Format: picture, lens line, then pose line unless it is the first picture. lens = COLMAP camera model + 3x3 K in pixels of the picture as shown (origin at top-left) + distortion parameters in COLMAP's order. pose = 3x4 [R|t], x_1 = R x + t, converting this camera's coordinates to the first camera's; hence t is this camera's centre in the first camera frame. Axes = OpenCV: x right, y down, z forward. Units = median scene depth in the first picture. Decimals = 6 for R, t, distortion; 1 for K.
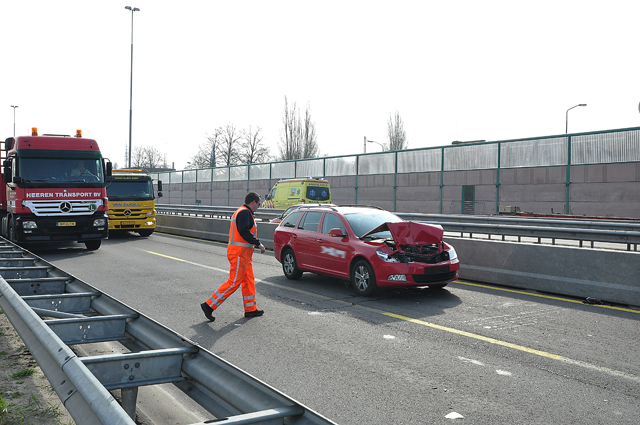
lens RADIAL K [[648.1, 0, 320.0], [0, 648.1, 212.5], [0, 0, 1]] dist [-0.024175, 0.162485]
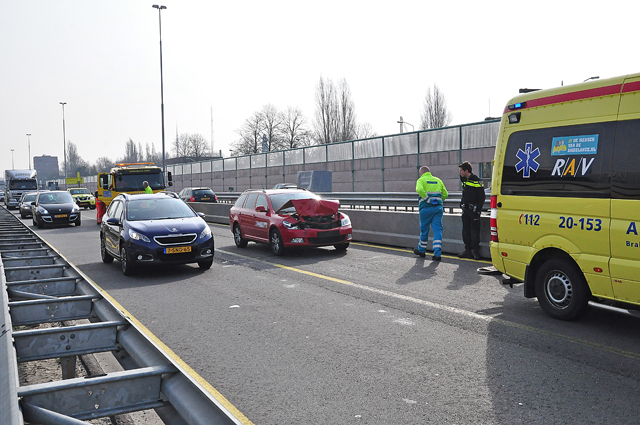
lens RADIAL K [[675.0, 0, 320.0], [0, 675.0, 212.5], [0, 0, 1]] dist [-0.028919, 0.241935]
pose [[0.995131, -0.035603, -0.091905, 0.228113], [0.037831, 0.999028, 0.022614, 0.009960], [0.091010, -0.025980, 0.995511, -0.293274]]
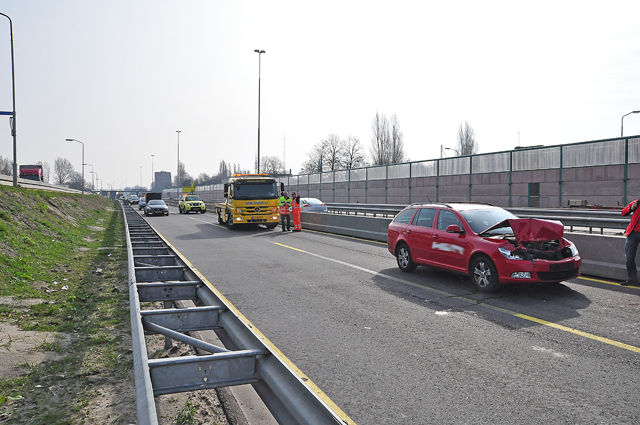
lens RADIAL K [[498.1, 0, 320.0], [0, 498.1, 212.5], [0, 0, 1]] dist [-0.124775, 0.135343]
pose [[0.986572, -0.008990, -0.163077, -0.047591], [0.010961, 0.999877, 0.011190, -0.005363], [0.162957, -0.012827, 0.986550, 0.163420]]
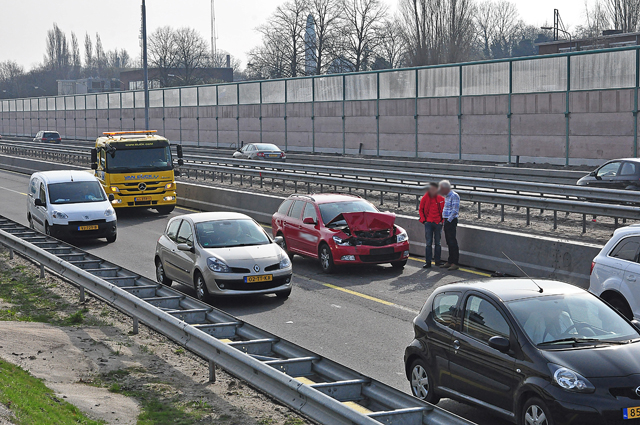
lens RADIAL K [[1339.0, 0, 320.0], [0, 1339.0, 212.5], [0, 0, 1]] dist [0.275328, 0.125997]
pose [[0.986072, -0.019781, -0.165140, 0.380473], [0.029551, 0.997942, 0.056916, -0.104151], [0.163674, -0.061004, 0.984627, -1.190899]]
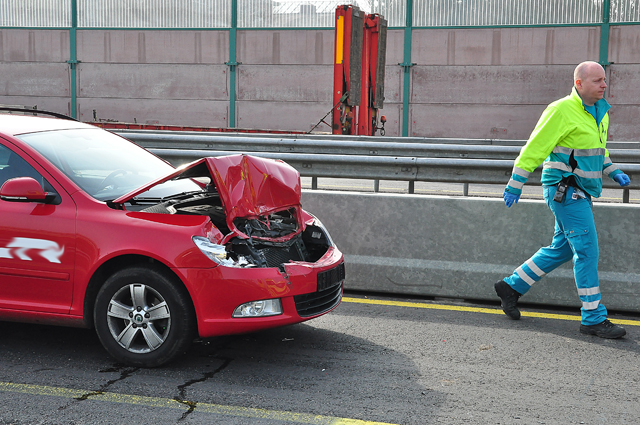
lens RADIAL K [[1138.9, 0, 320.0], [0, 1138.9, 212.5], [0, 0, 1]] dist [0.182079, 0.072696]
pose [[0.773838, -0.056261, 0.630880, -0.200269], [0.002570, 0.996318, 0.085698, -0.007161], [-0.633378, -0.064695, 0.771133, 0.370208]]
